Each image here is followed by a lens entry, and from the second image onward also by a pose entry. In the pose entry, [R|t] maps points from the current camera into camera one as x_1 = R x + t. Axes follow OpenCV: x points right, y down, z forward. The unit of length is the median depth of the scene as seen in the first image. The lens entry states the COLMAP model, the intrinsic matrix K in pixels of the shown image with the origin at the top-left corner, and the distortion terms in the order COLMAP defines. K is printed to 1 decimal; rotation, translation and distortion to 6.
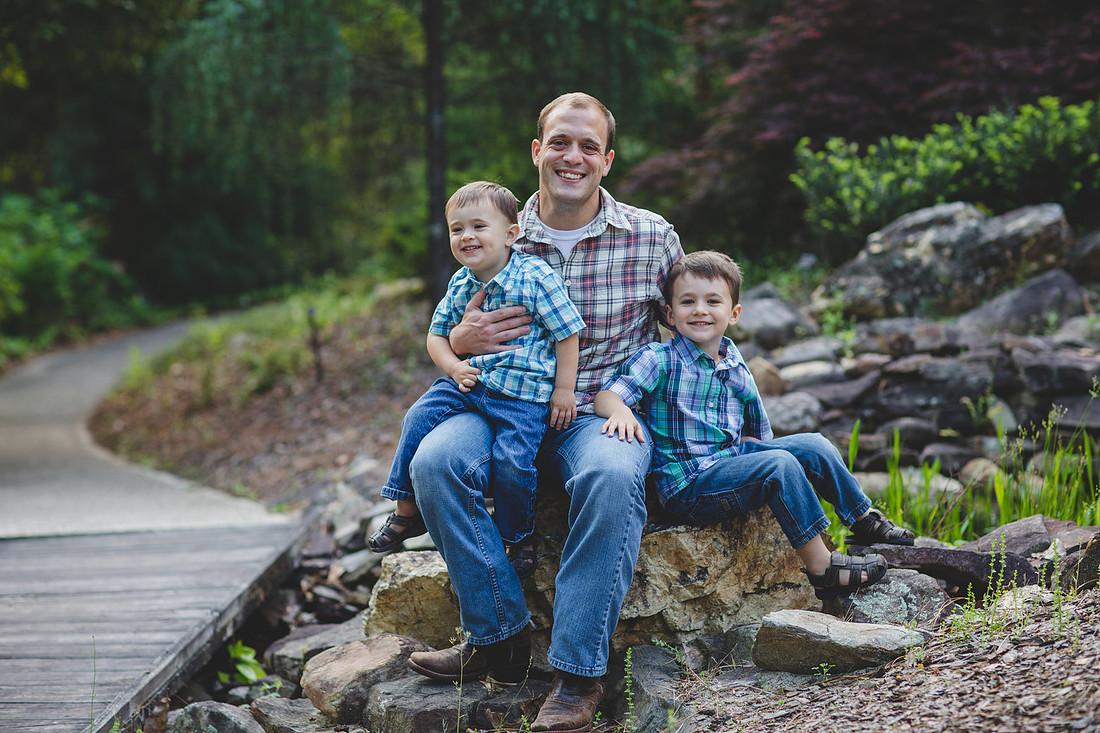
lens RADIAL K [[2575.9, 0, 550.0], [0, 2575.9, 366.5], [0, 0, 1]] dist [-0.134289, -0.124875]
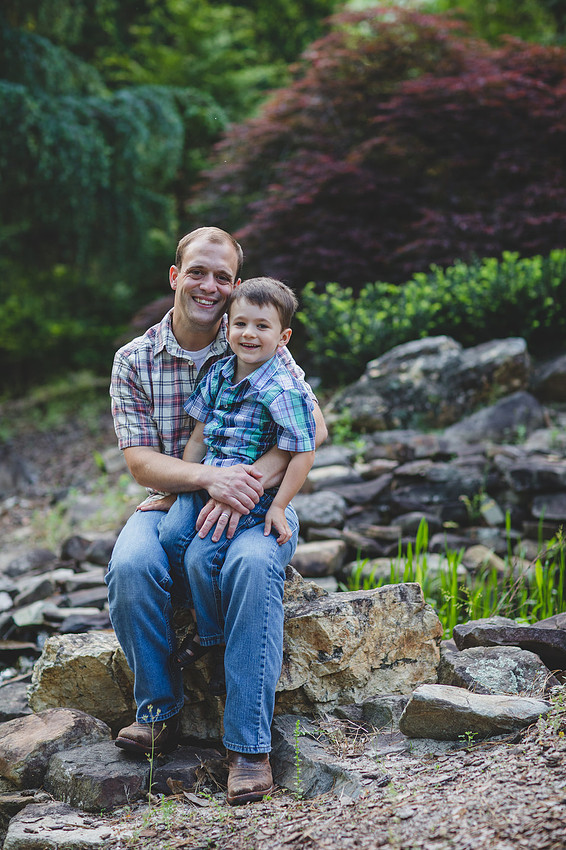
lens RADIAL K [[1990.5, 0, 283.0], [0, 1990.5, 425.0], [0, 0, 1]] dist [-0.134289, -0.124875]
pose [[0.988973, 0.003712, 0.148051, -0.059274], [-0.000736, 0.999797, -0.020153, -0.002259], [-0.148096, 0.019822, 0.988774, 0.070903]]
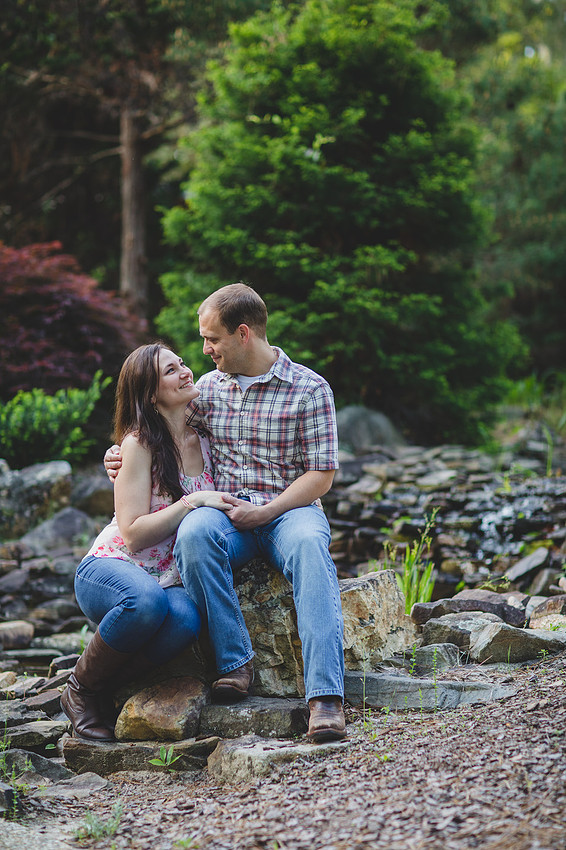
lens RADIAL K [[1990.5, 0, 283.0], [0, 1990.5, 425.0], [0, 0, 1]] dist [-0.134289, -0.124875]
pose [[0.759703, 0.036300, 0.649256, -0.432903], [0.065646, 0.989059, -0.132111, 0.071051], [-0.646948, 0.142986, 0.749008, 0.103962]]
